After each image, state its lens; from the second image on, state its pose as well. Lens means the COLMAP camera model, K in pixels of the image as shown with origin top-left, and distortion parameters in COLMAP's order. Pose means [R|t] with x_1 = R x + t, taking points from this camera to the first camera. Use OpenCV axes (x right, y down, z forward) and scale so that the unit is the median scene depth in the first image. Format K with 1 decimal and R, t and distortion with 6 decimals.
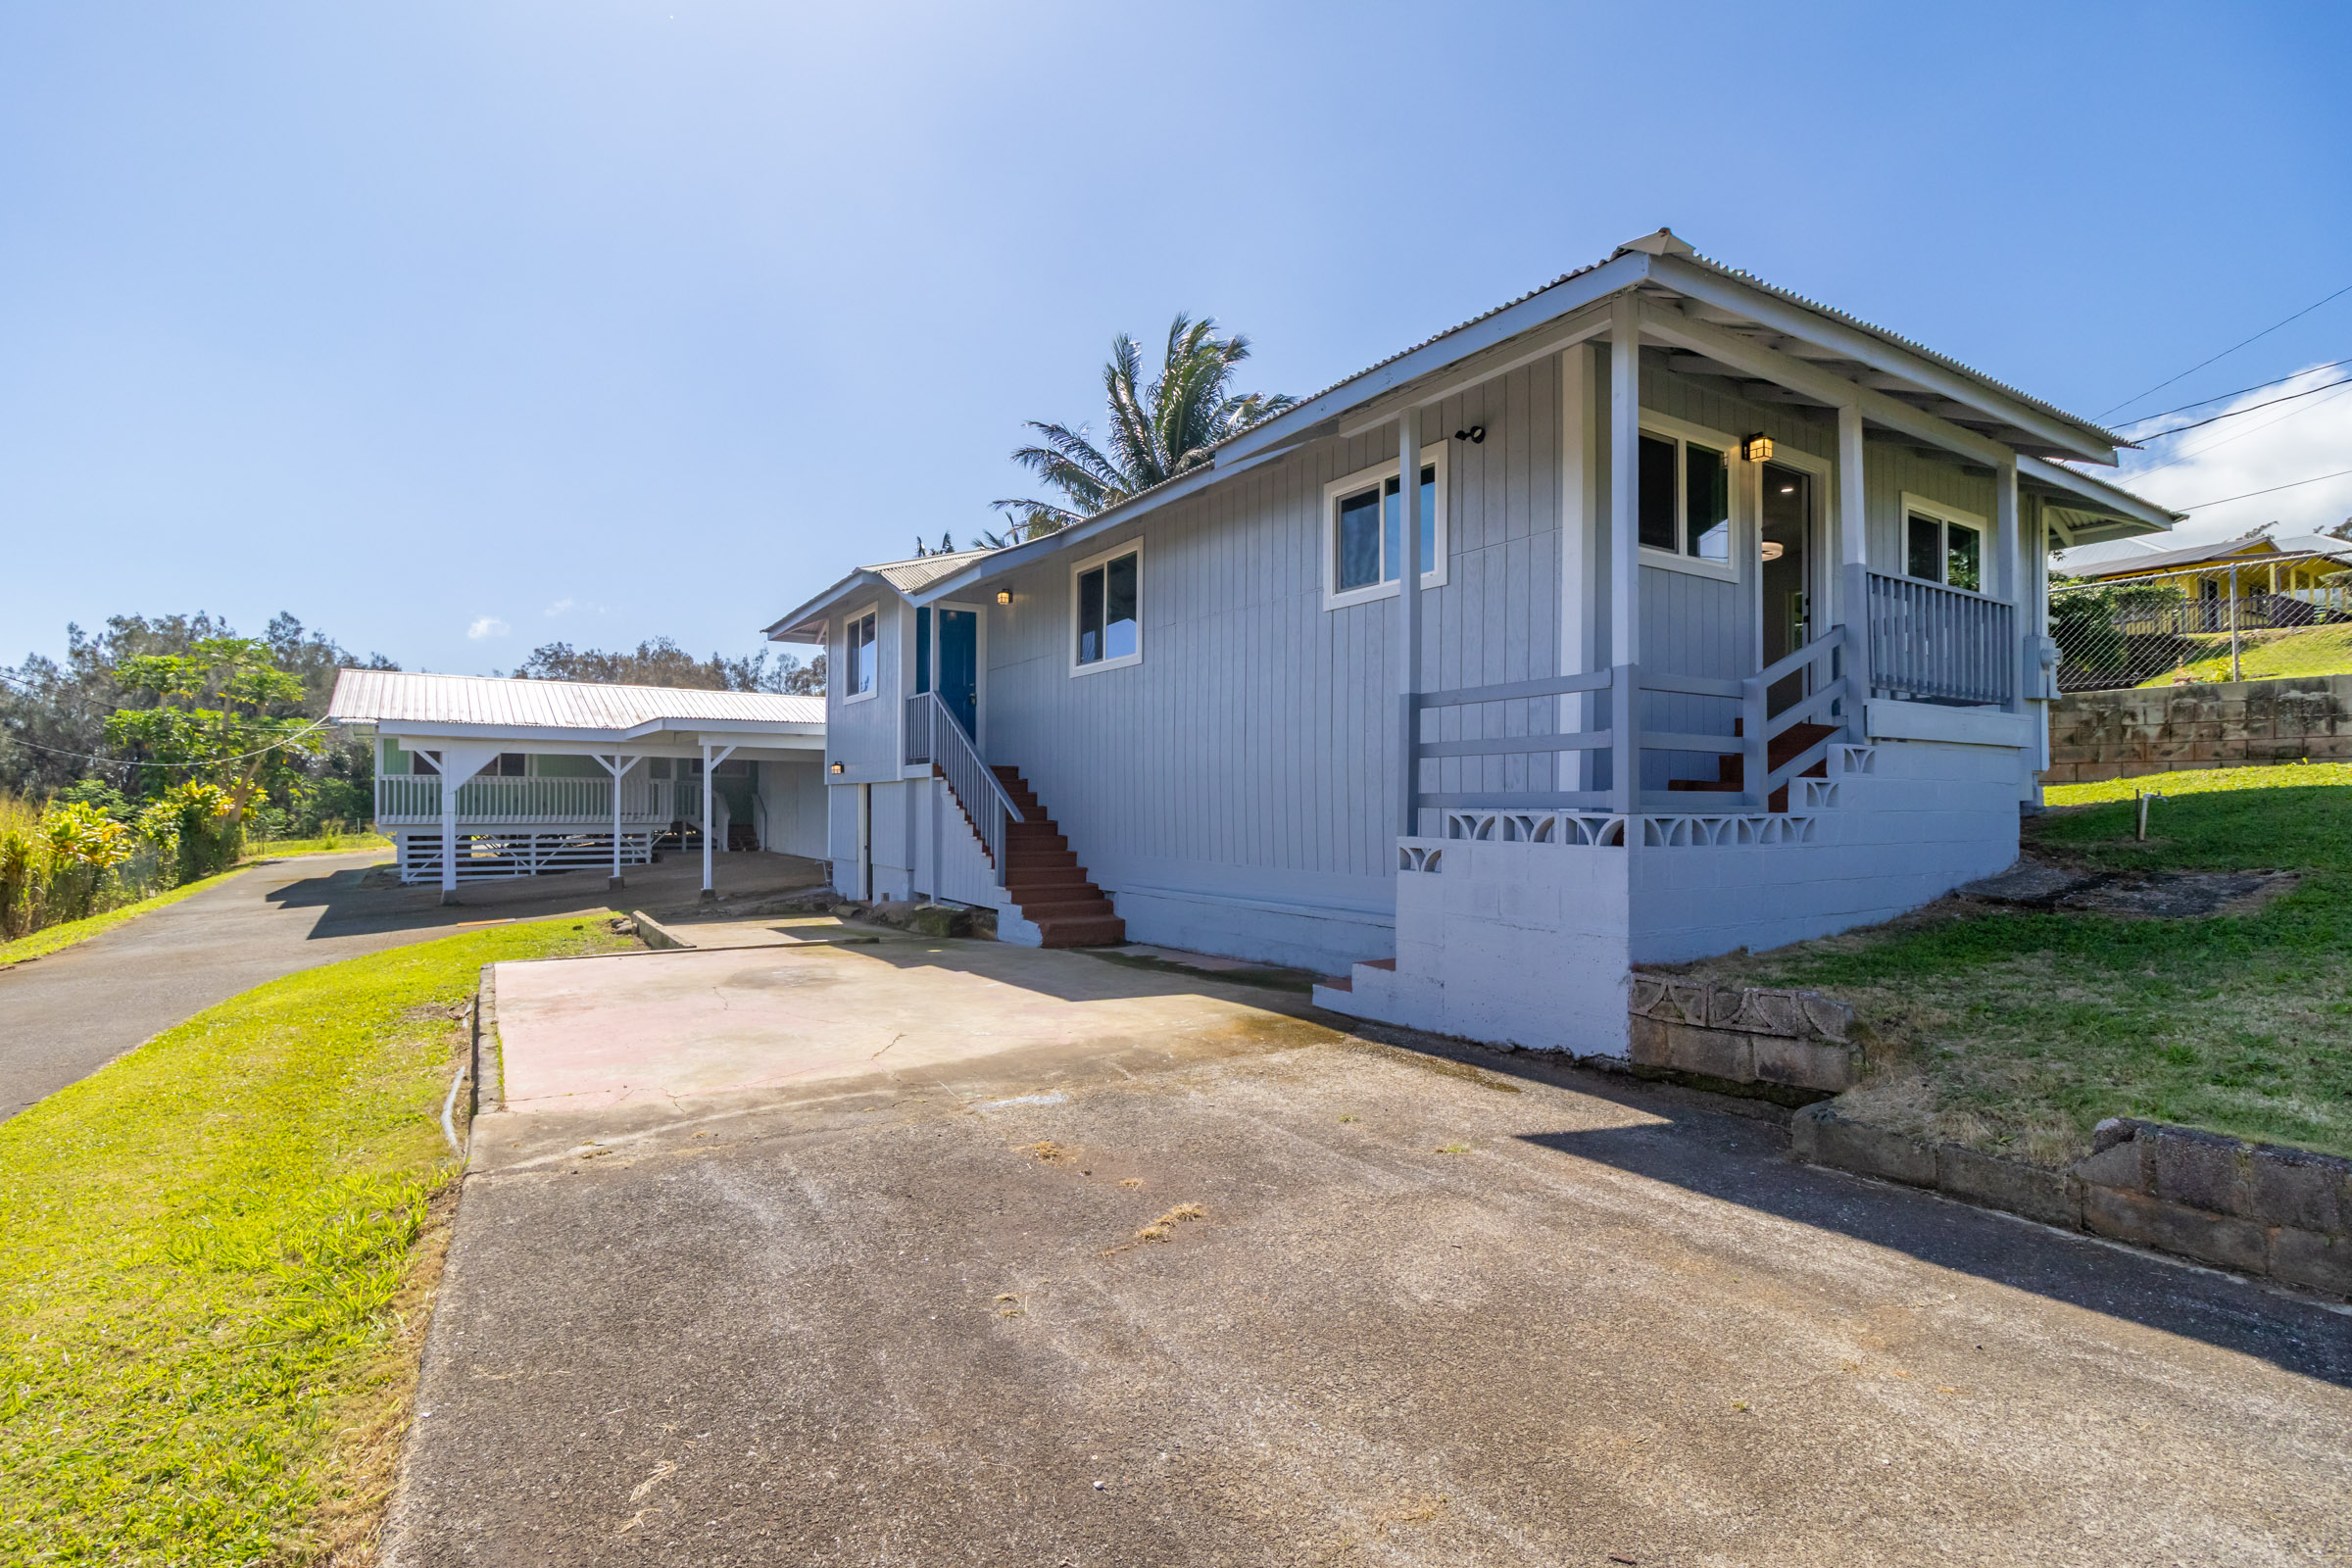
lens RADIAL K [[1090.3, 0, 1185.0], [0, 1090.3, 777.6], [0, 0, 1]] dist [0.000961, -0.001094]
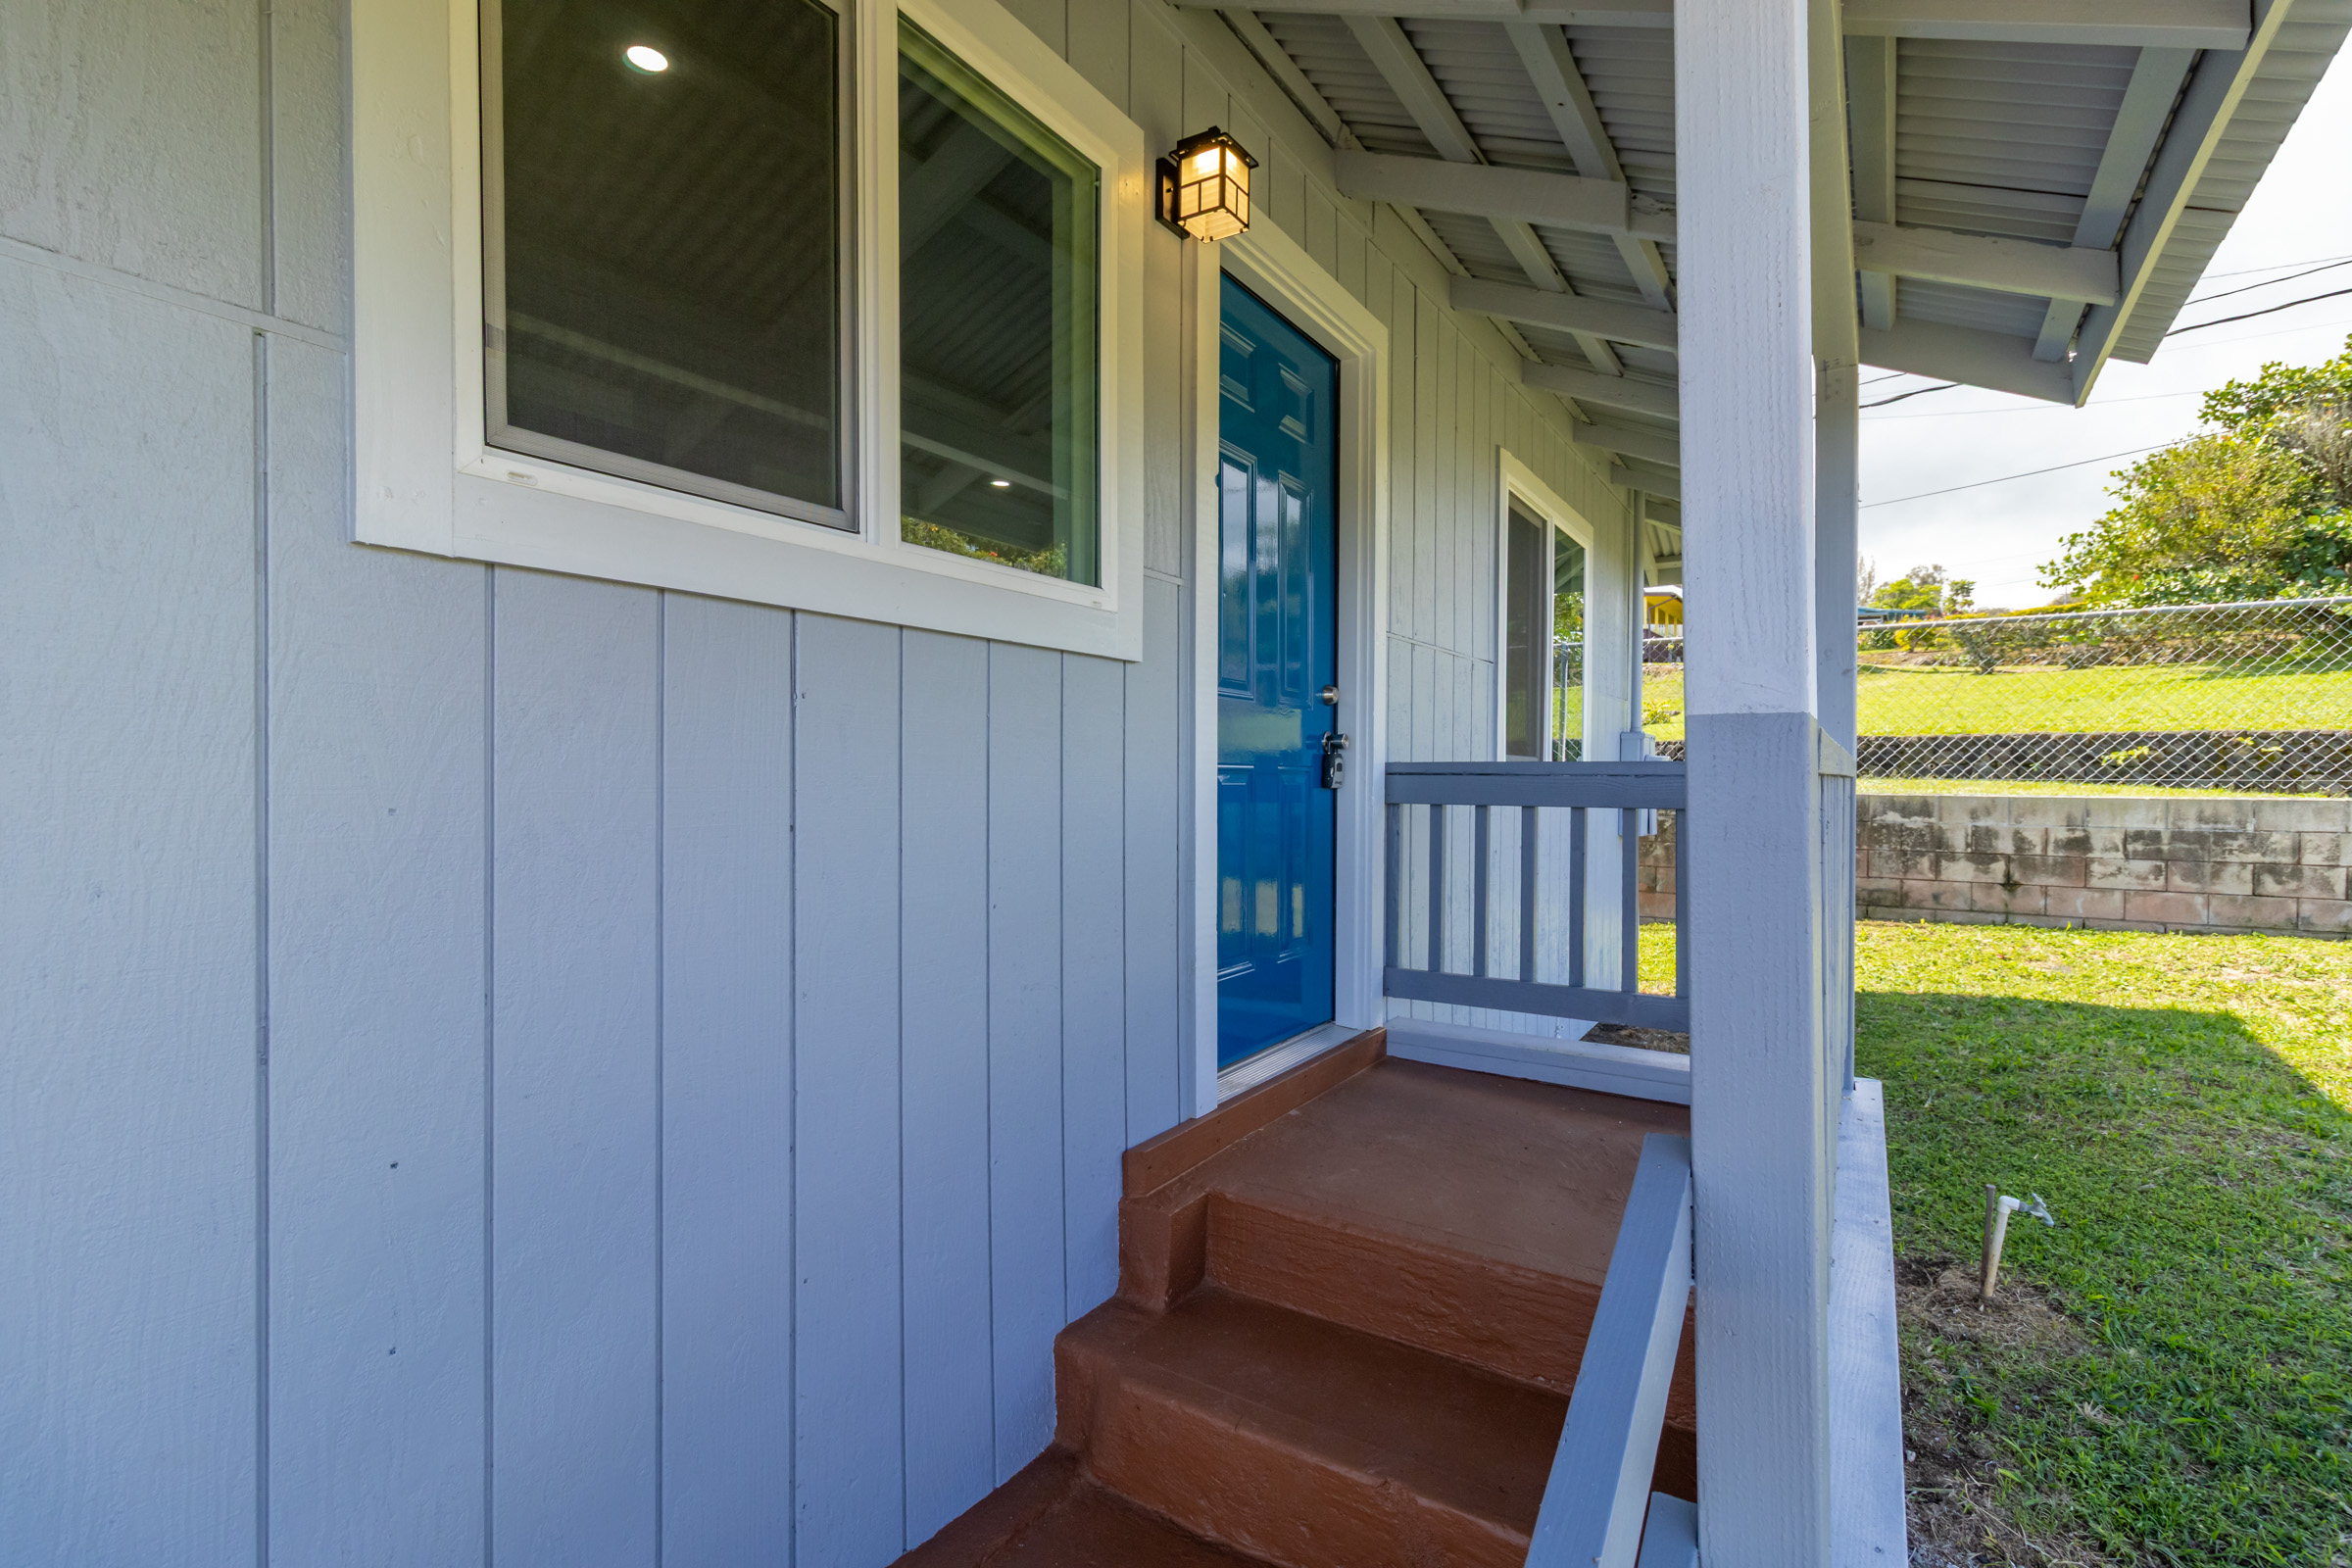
lens RADIAL K [[1090.3, 0, 1177.9], [0, 1090.3, 787.7], [0, 0, 1]] dist [0.000961, -0.001094]
pose [[0.914214, 0.002902, 0.405221, 0.403016], [-0.016244, 0.999433, 0.029490, -0.152332], [-0.404905, -0.033542, 0.913743, 0.735987]]
